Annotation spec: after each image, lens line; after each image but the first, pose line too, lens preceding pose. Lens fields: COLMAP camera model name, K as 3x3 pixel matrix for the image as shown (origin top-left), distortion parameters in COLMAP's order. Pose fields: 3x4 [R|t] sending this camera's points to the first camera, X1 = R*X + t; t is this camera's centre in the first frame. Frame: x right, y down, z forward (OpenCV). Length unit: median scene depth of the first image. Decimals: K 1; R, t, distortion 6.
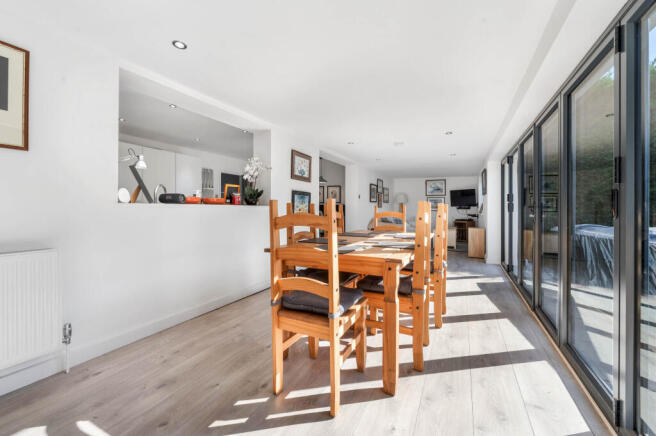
lens RADIAL K [[259.0, 0, 329.2], [0, 259.0, 206.7], [0, 0, 1]] dist [-0.000126, -0.000054]
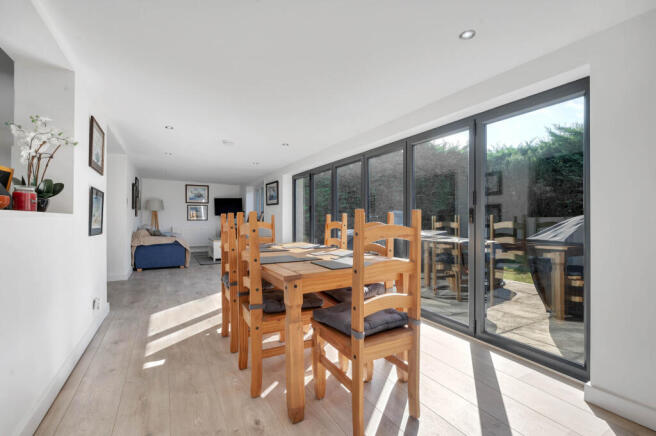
lens RADIAL K [[295.0, 0, 328.0], [0, 295.0, 218.0], [0, 0, 1]] dist [0.002188, 0.000191]
pose [[0.558751, -0.001263, 0.829335, -0.182121], [-0.005049, 0.999975, 0.004925, 0.000038], [-0.829320, -0.006939, 0.558731, 0.091319]]
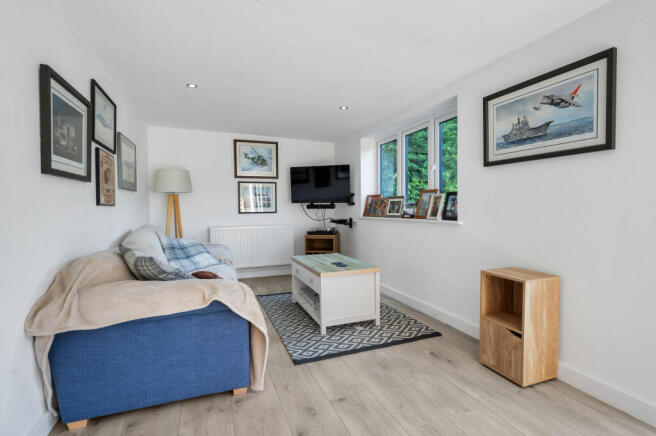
lens RADIAL K [[318.0, 0, 328.0], [0, 318.0, 218.0], [0, 0, 1]] dist [-0.000860, -0.000136]
pose [[0.671150, -0.035788, 0.740457, 0.108576], [0.006997, 0.999095, 0.041946, 0.002352], [-0.741289, -0.022971, 0.670793, 0.615596]]
